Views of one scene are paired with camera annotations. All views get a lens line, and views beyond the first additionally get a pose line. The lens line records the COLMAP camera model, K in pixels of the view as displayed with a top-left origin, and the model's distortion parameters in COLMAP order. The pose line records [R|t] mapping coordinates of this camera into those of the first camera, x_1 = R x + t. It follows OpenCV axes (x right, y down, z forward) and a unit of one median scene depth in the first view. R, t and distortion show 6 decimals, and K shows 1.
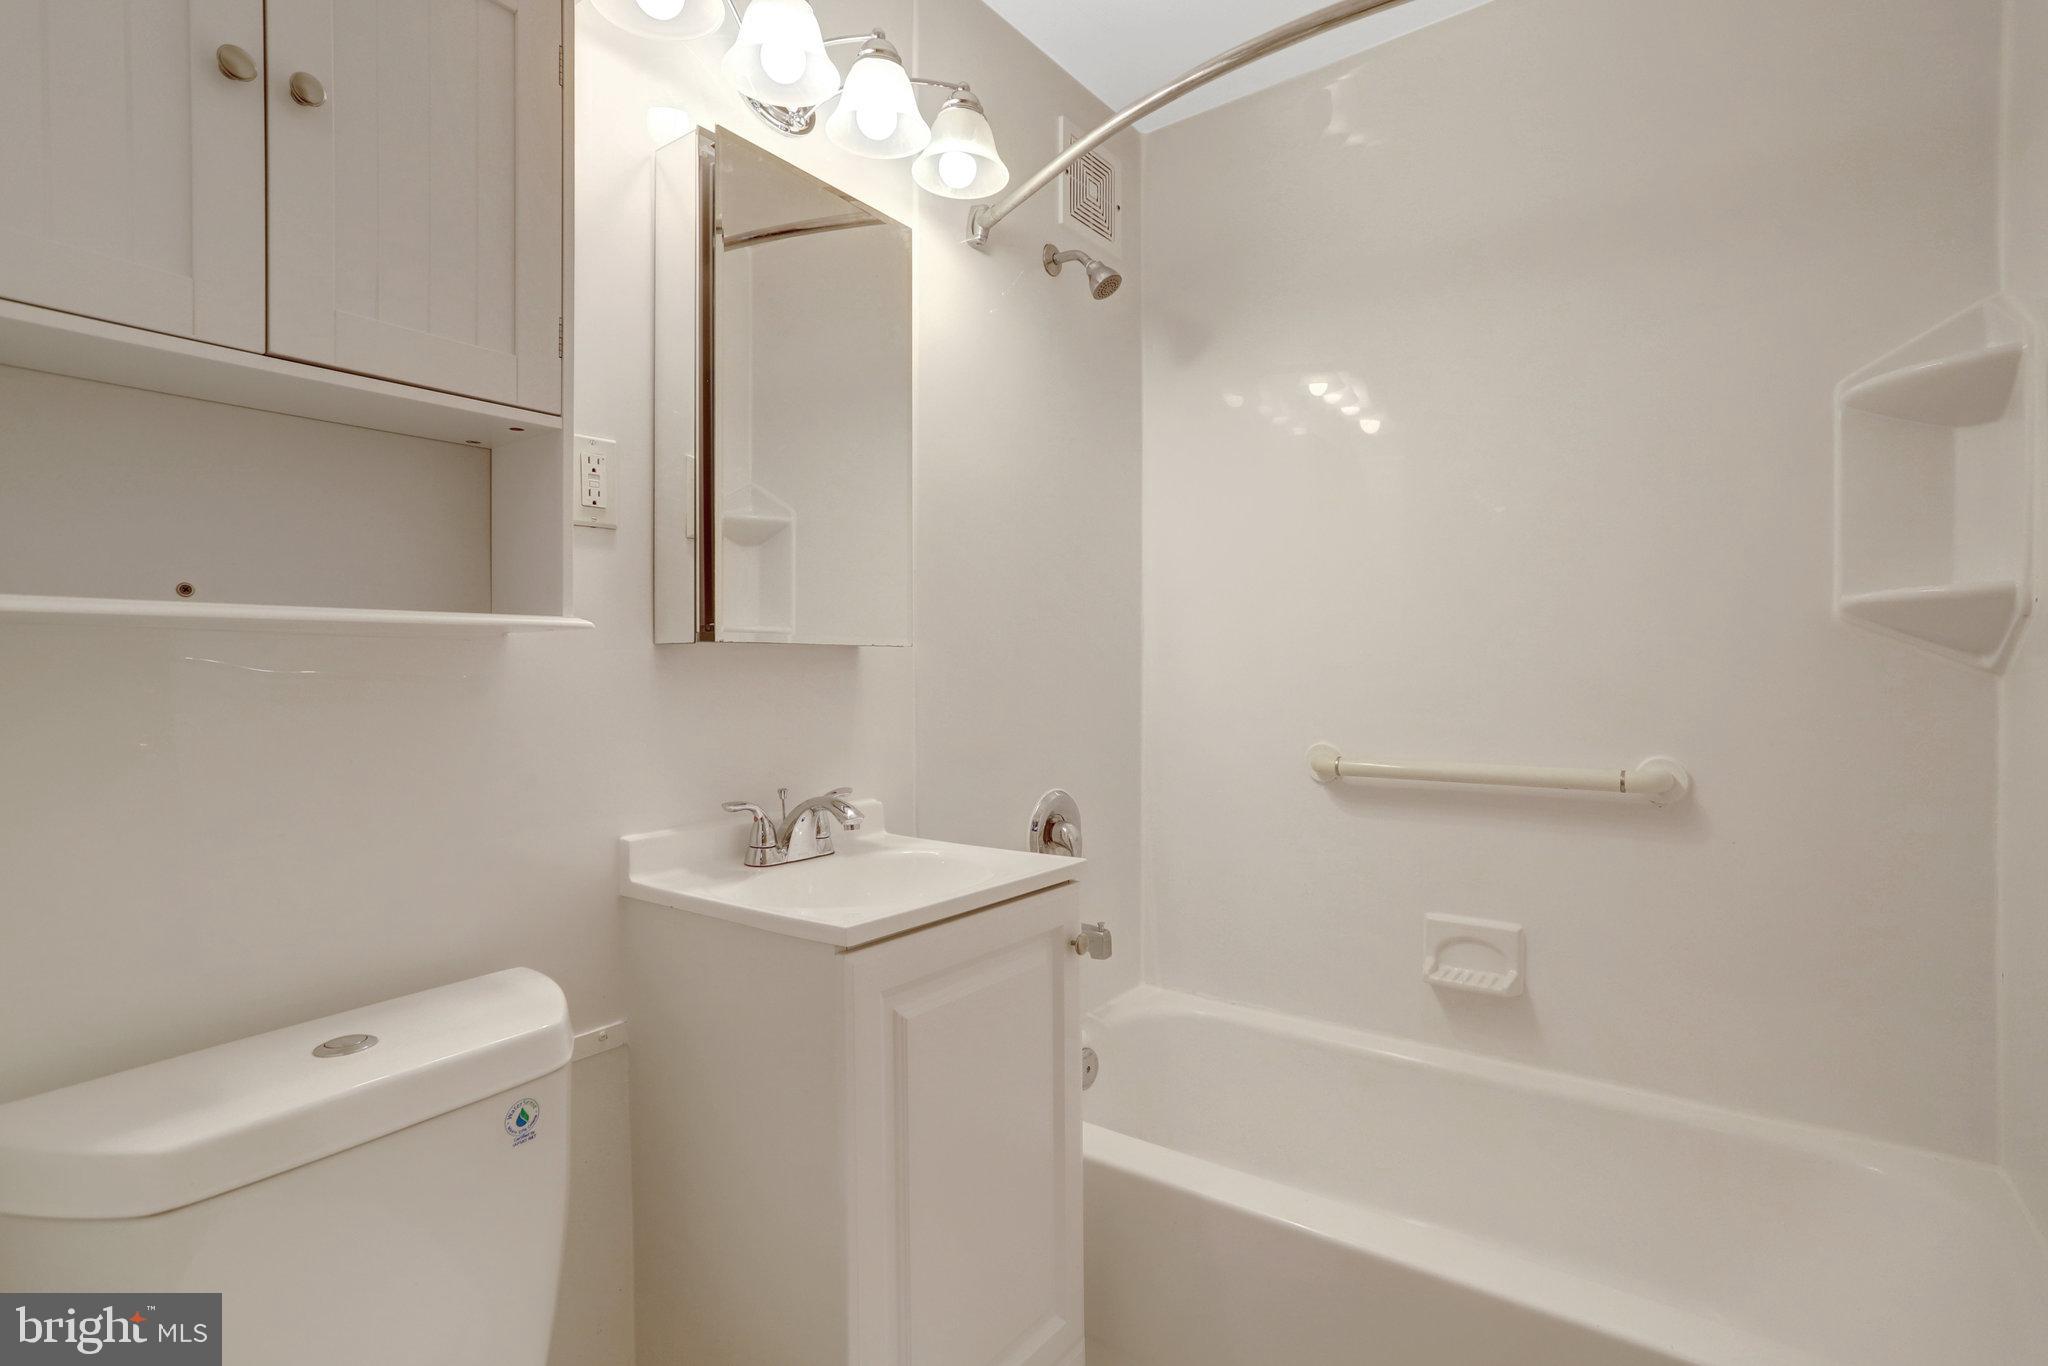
lens RADIAL K [[965.1, 0, 1024.0], [0, 965.1, 683.0], [0, 0, 1]] dist [-0.048673, 0.033765]
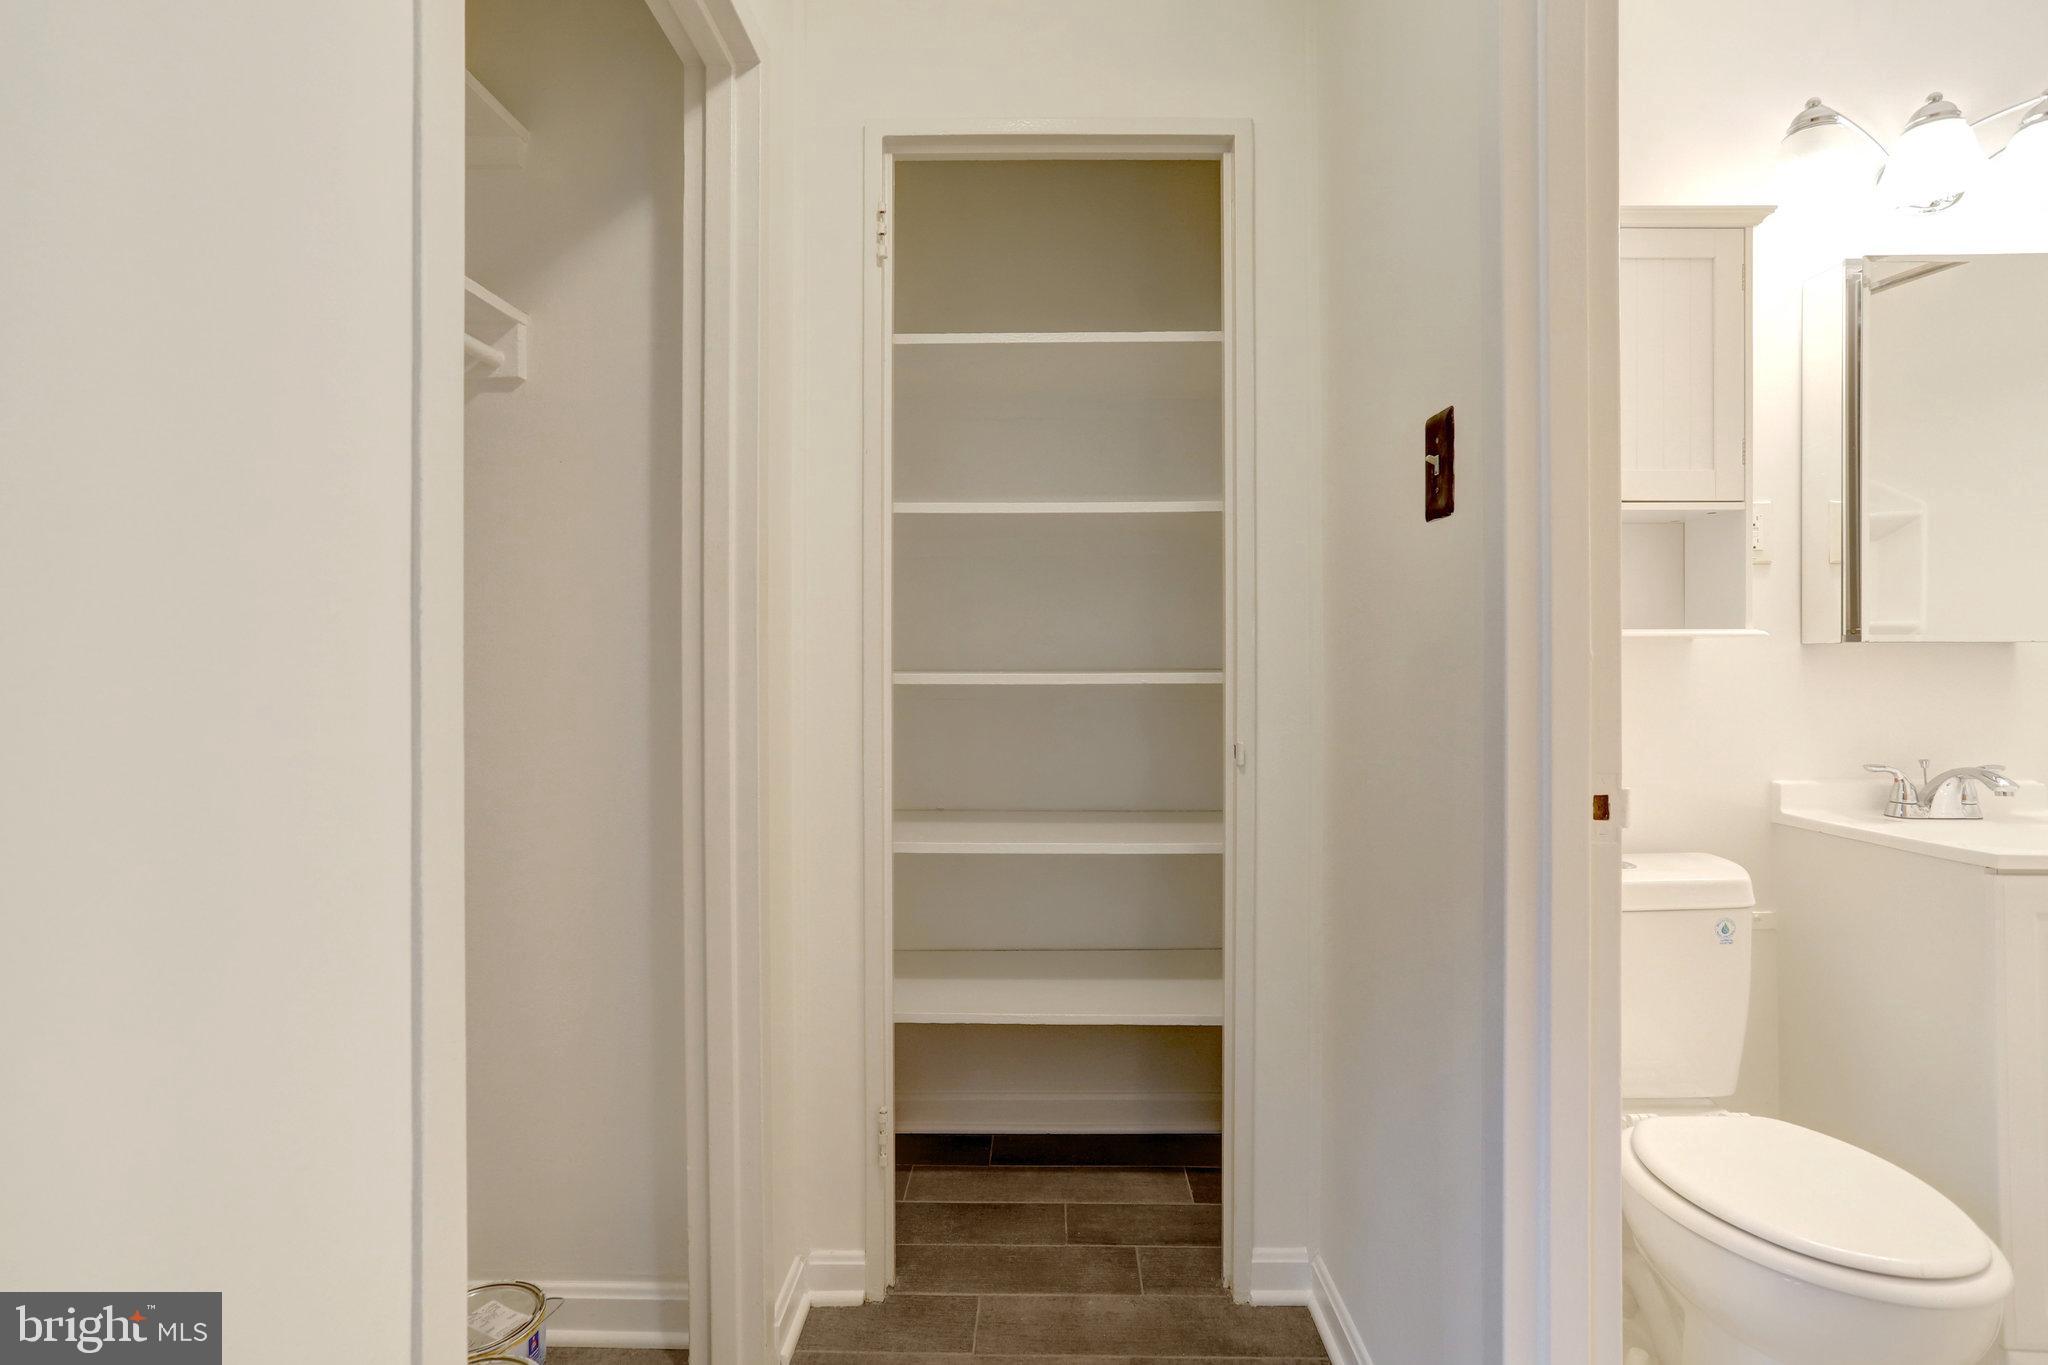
lens RADIAL K [[1004.9, 0, 1020.0], [0, 1004.9, 668.8], [0, 0, 1]] dist [-0.052966, 0.039864]
pose [[0.571596, 0.003607, -0.820527, 0.118328], [-0.008883, 0.999959, -0.001792, 0.006713], [0.820487, 0.008313, 0.571605, -0.636354]]
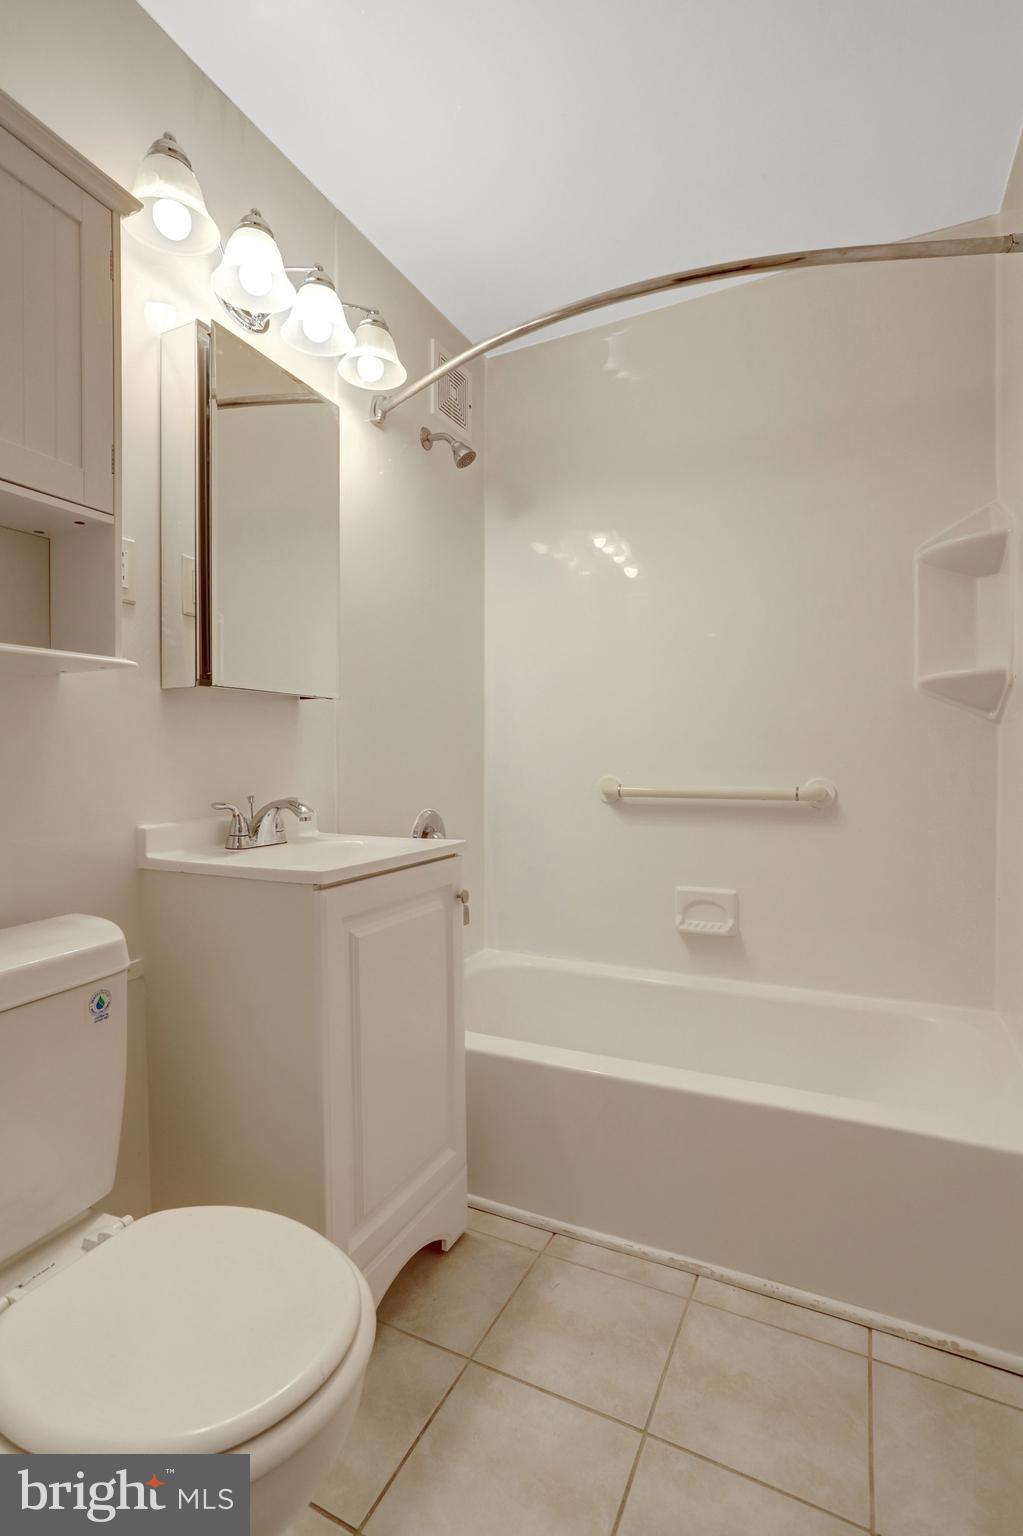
lens RADIAL K [[723.8, 0, 485.7], [0, 723.8, 770.6], [0, 0, 1]] dist [-0.048673, 0.033765]
pose [[0.985914, -0.001816, 0.167241, -0.084588], [0.001497, 0.999997, 0.002029, 0.067715], [-0.167244, -0.001750, 0.985914, -0.093236]]
